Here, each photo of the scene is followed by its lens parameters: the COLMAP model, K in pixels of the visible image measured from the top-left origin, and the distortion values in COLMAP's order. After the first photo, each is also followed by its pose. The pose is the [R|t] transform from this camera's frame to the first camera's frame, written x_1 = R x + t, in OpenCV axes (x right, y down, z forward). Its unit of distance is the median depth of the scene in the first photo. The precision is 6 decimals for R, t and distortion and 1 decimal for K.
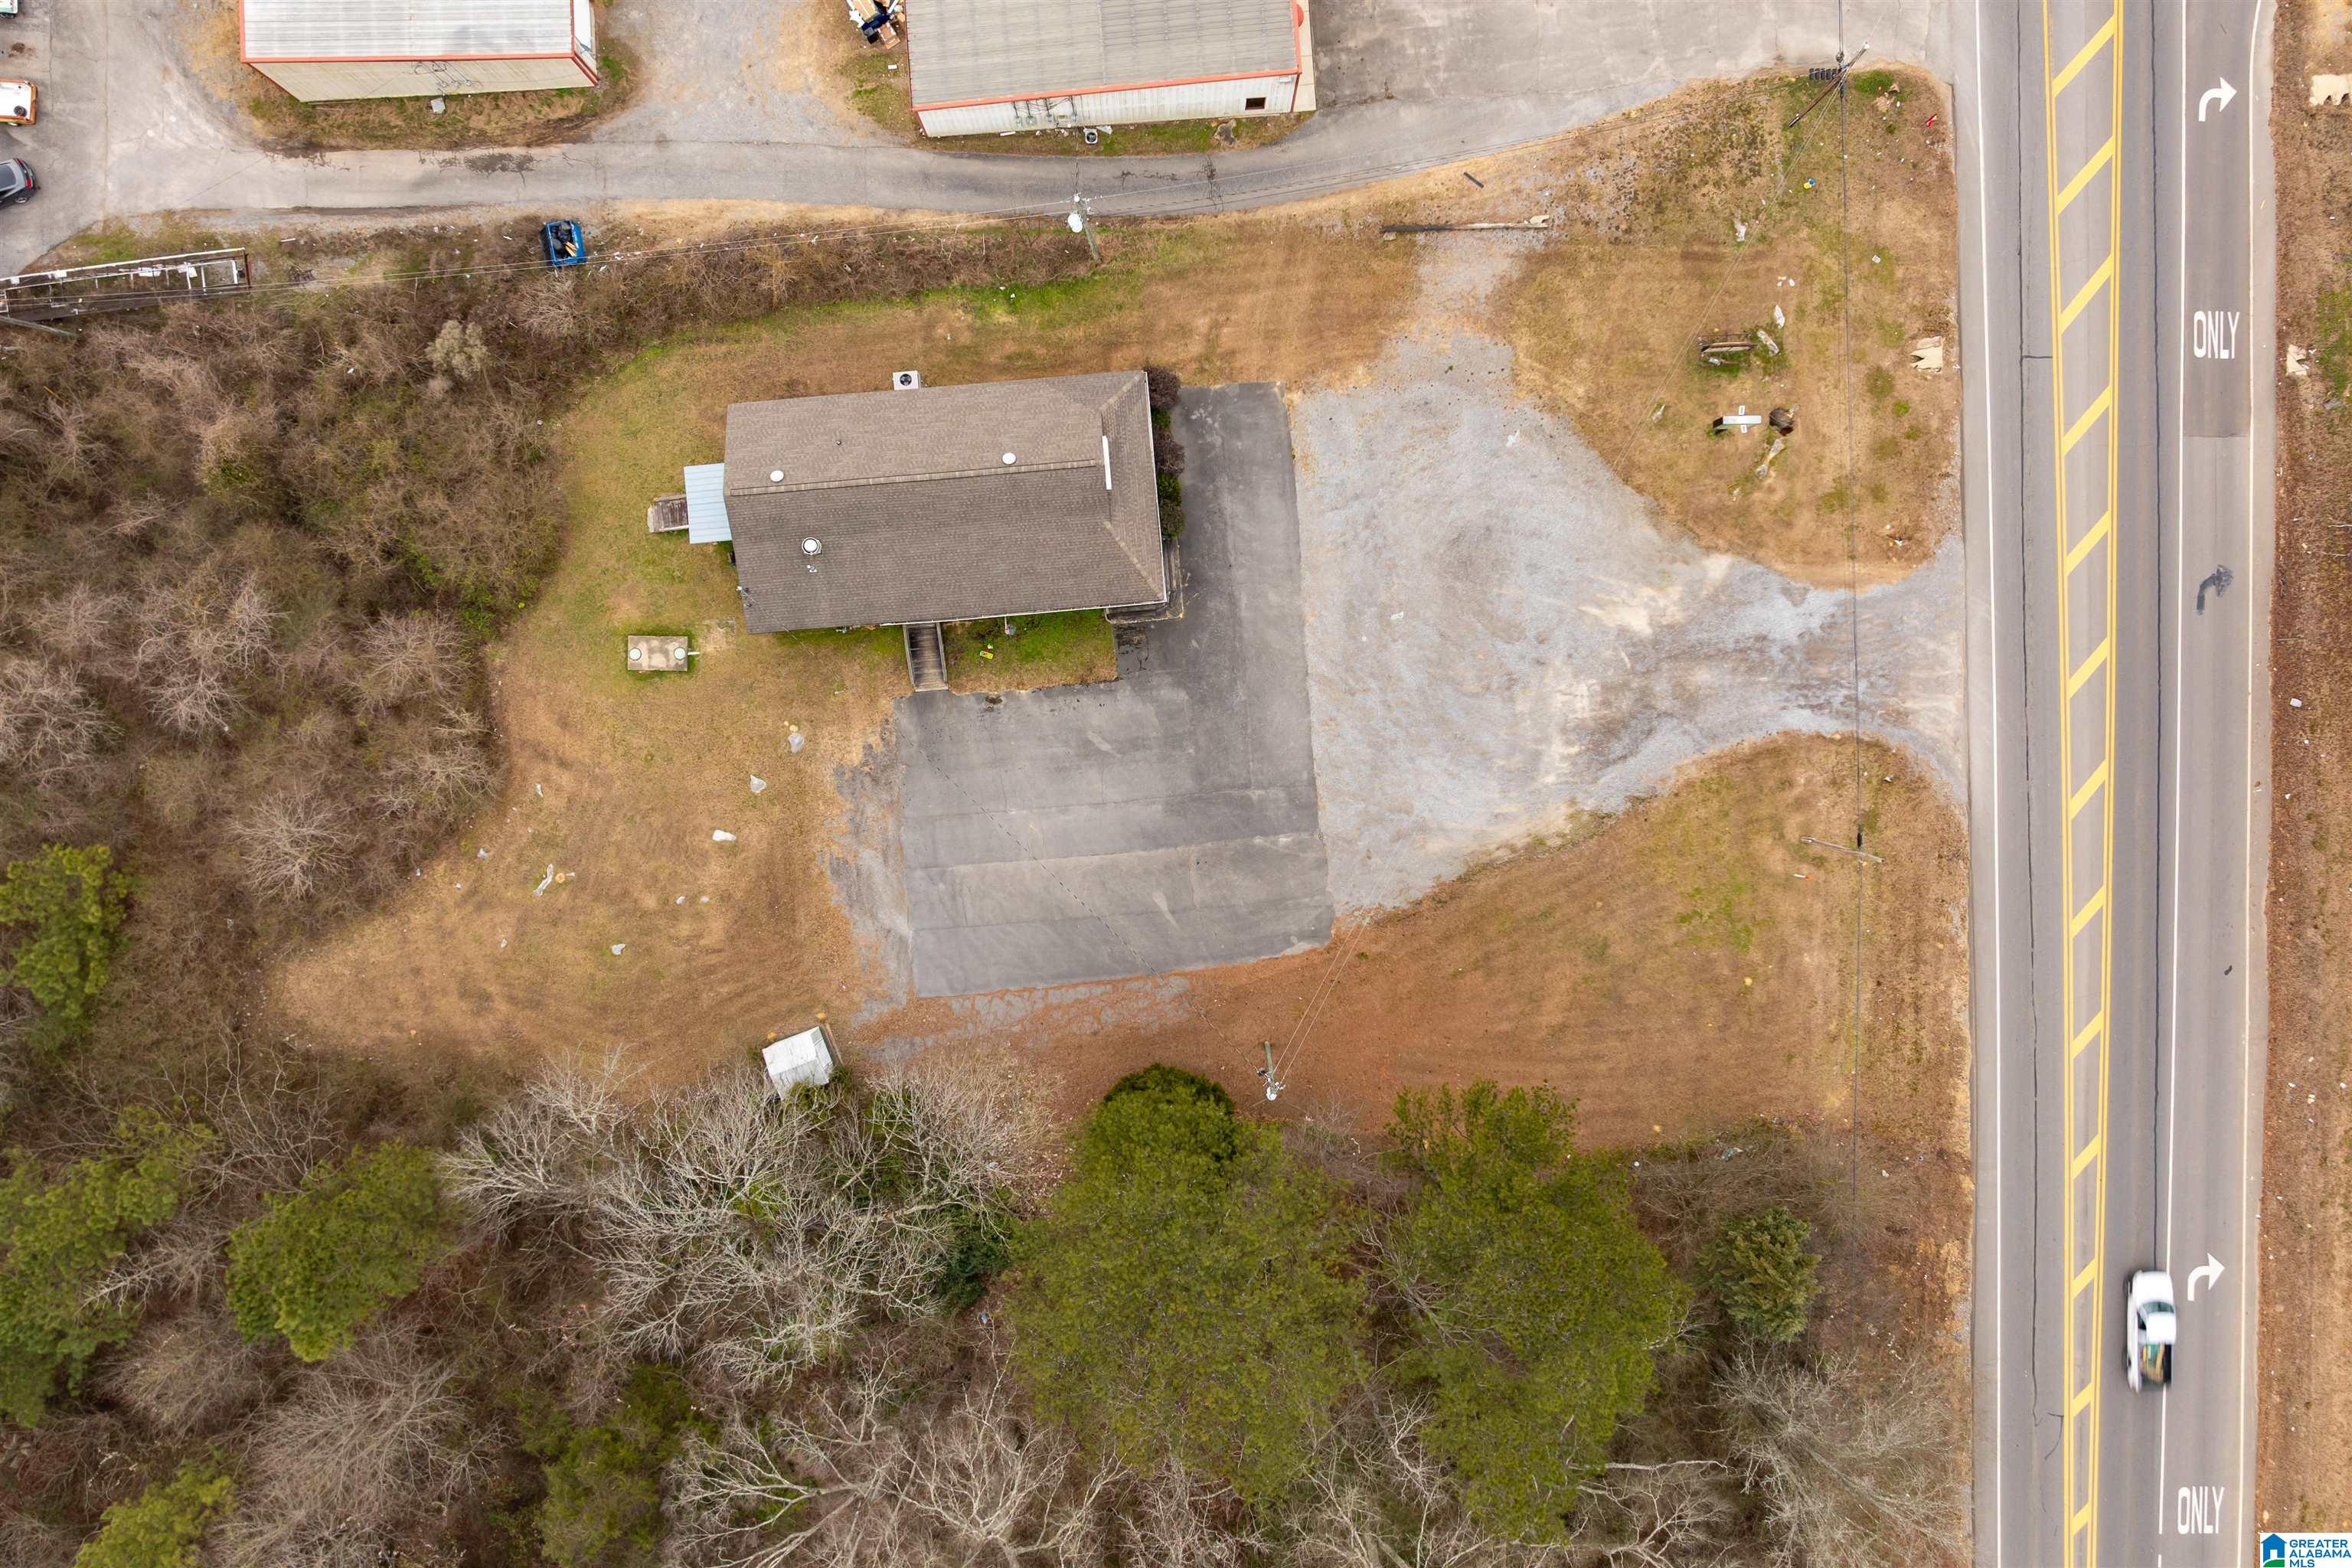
lens RADIAL K [[1644.9, 0, 1191.0], [0, 1644.9, 778.6], [0, 0, 1]] dist [-0.035614, 0.004562]
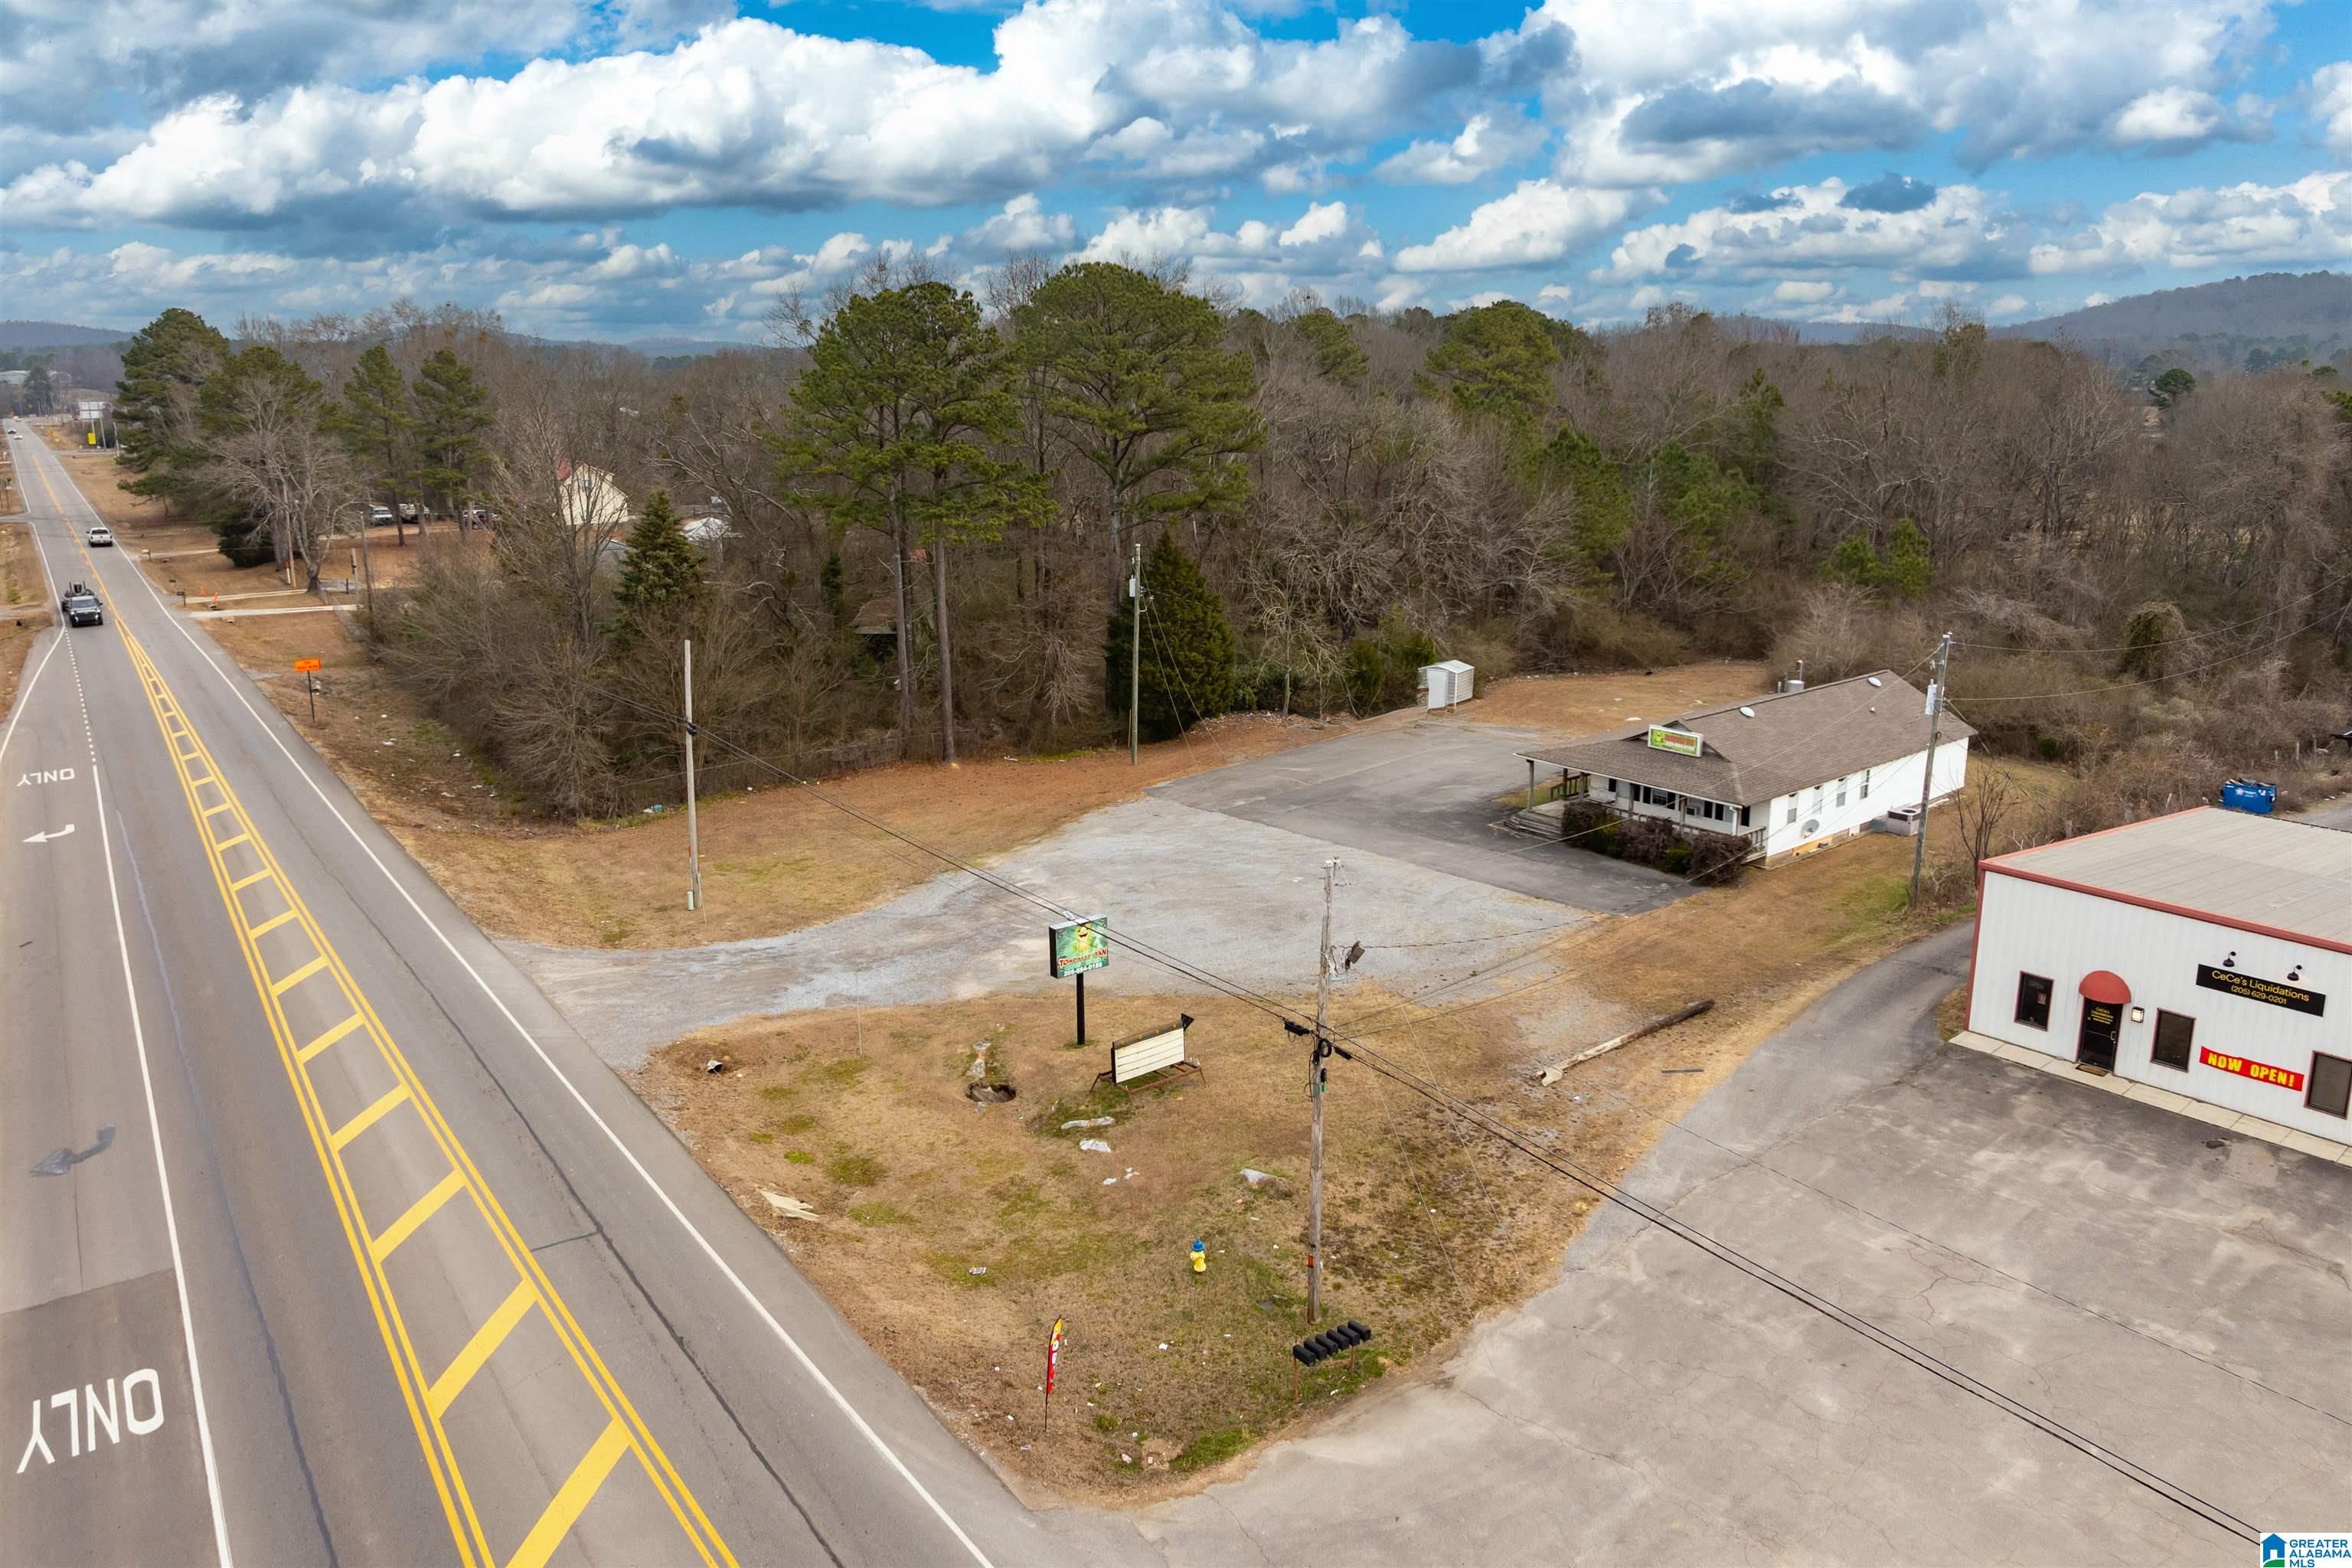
lens RADIAL K [[1644.9, 0, 1191.0], [0, 1644.9, 778.6], [0, 0, 1]] dist [-0.035614, 0.004562]
pose [[-0.812227, 0.133578, -0.567841, 0.618667], [-0.583220, -0.205795, 0.785814, -0.689826], [-0.011892, 0.969436, 0.245057, 0.759866]]
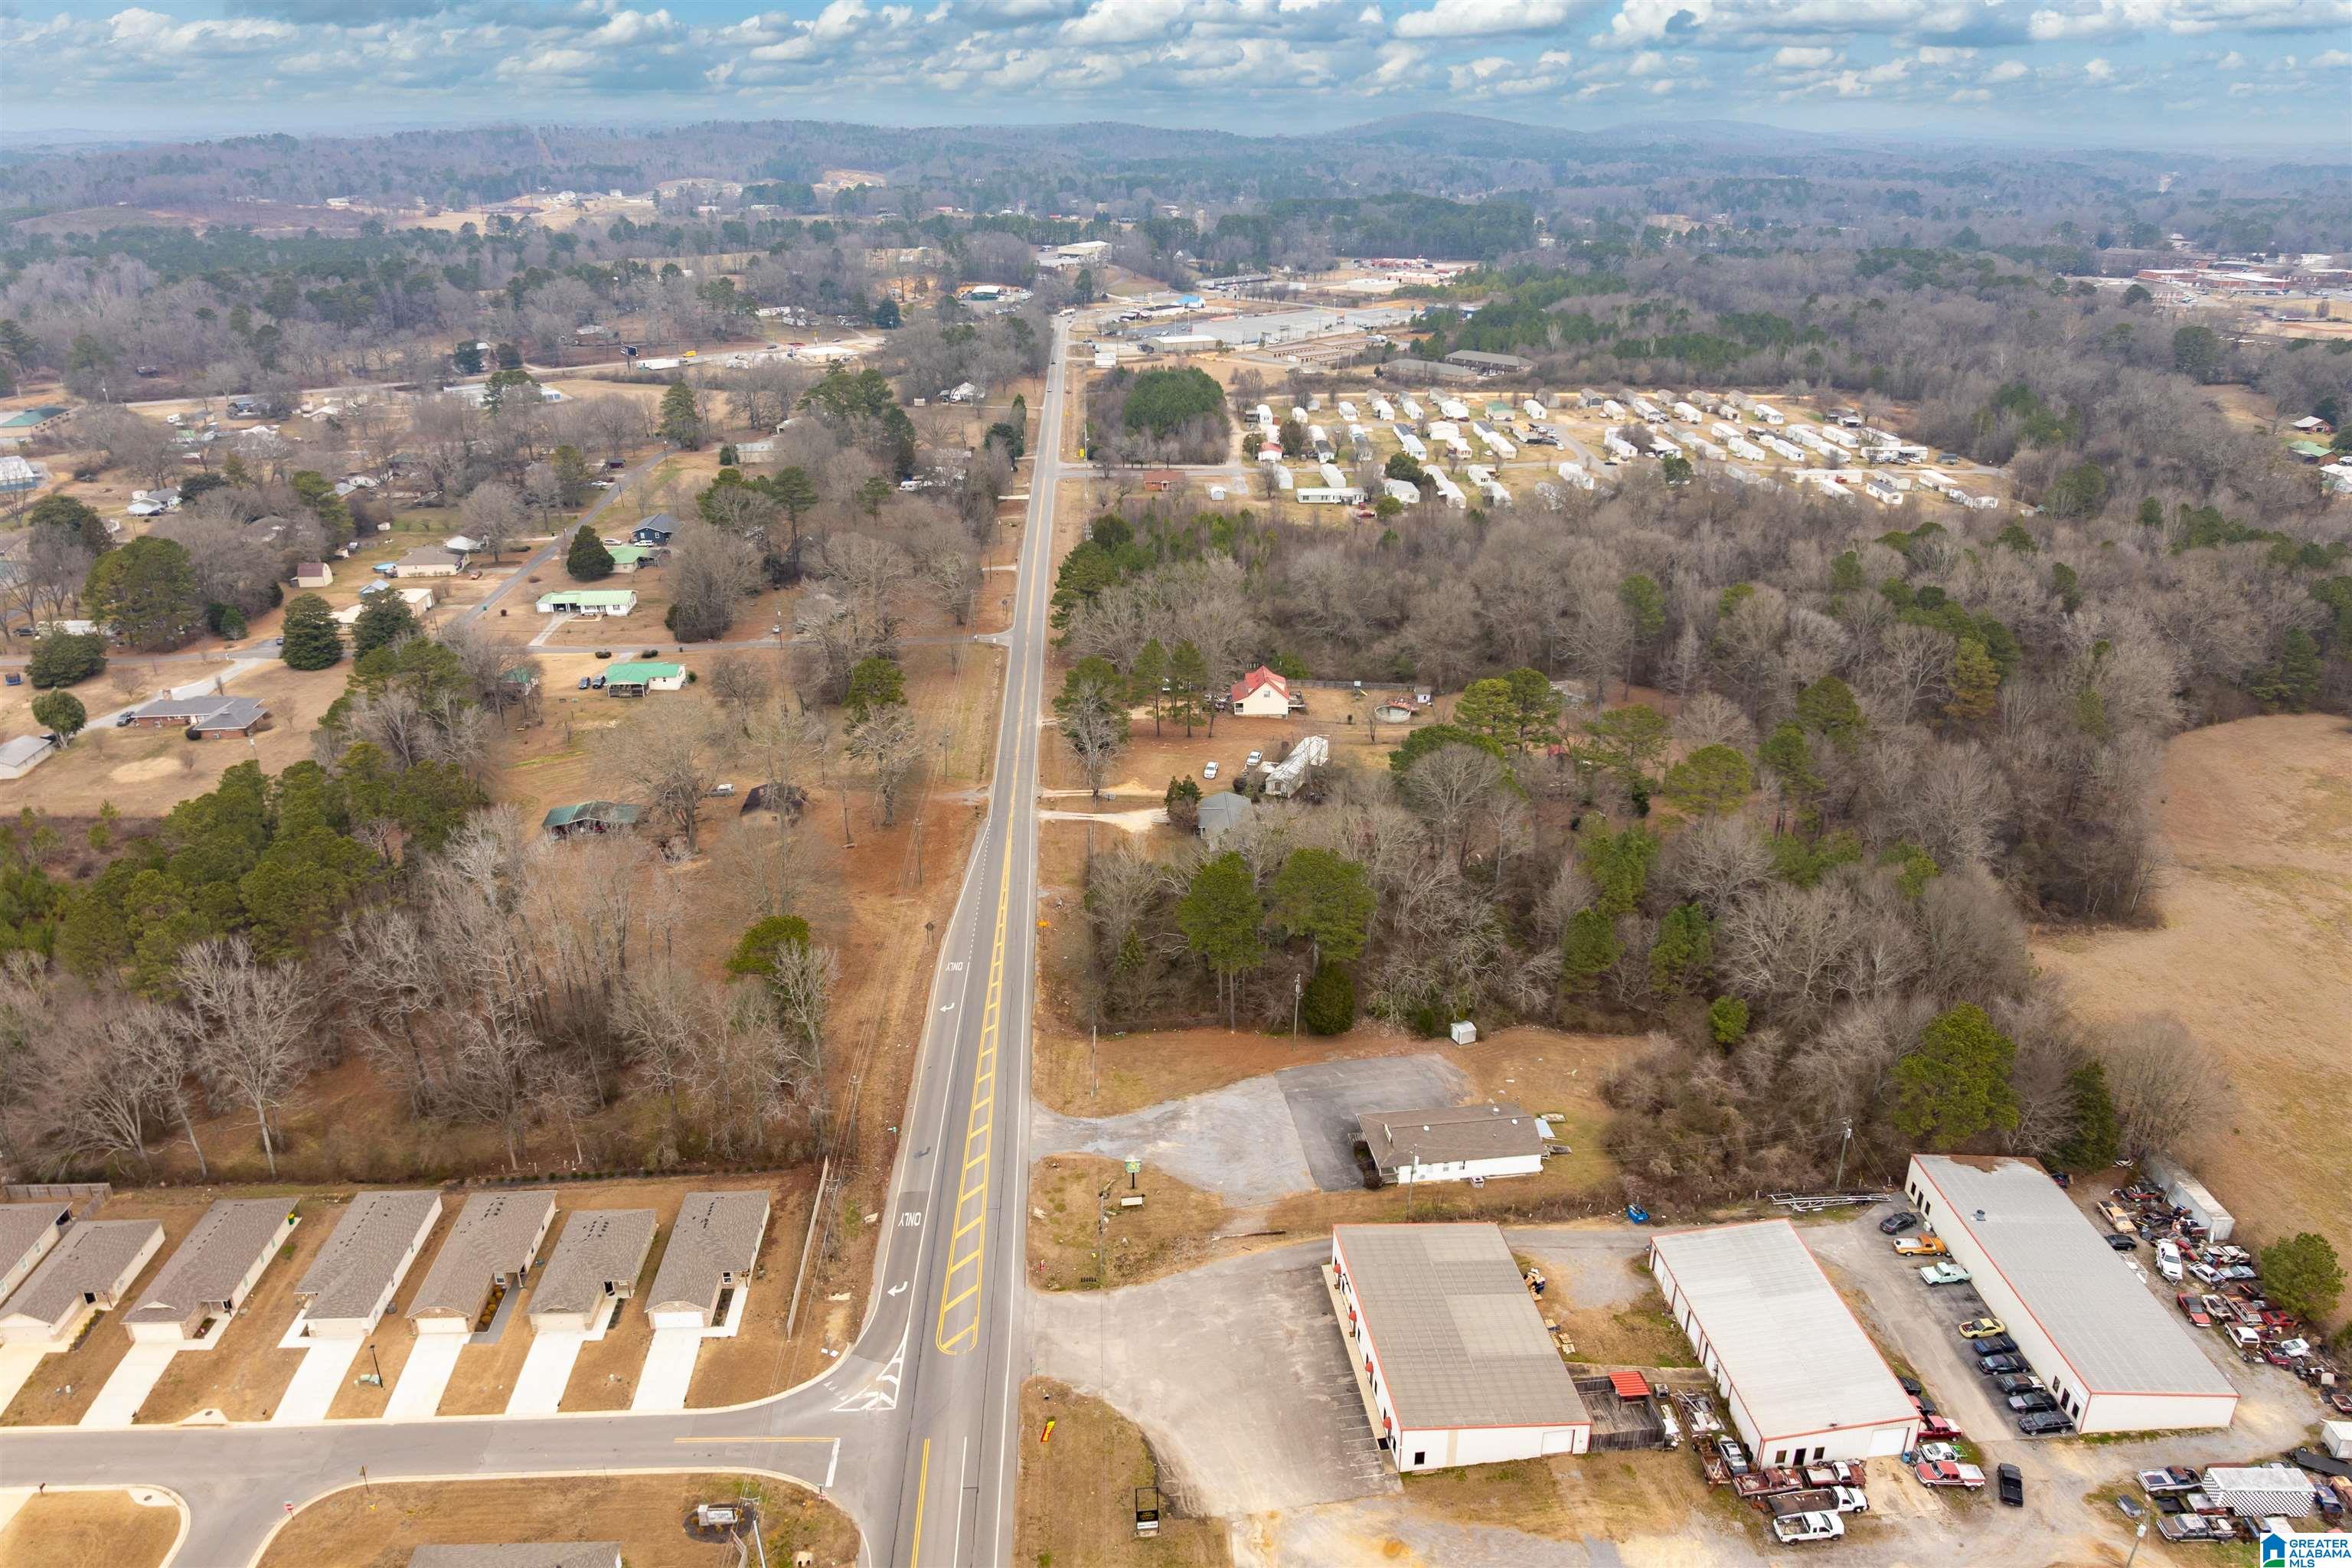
lens RADIAL K [[1725.5, 0, 1176.0], [0, 1725.5, 784.0], [0, 0, 1]] dist [0.002731, 0.001653]
pose [[-0.998945, 0.013210, -0.043973, 0.362016], [-0.045640, -0.390229, 0.919586, -2.261259], [-0.005012, 0.920623, 0.390420, -0.494604]]
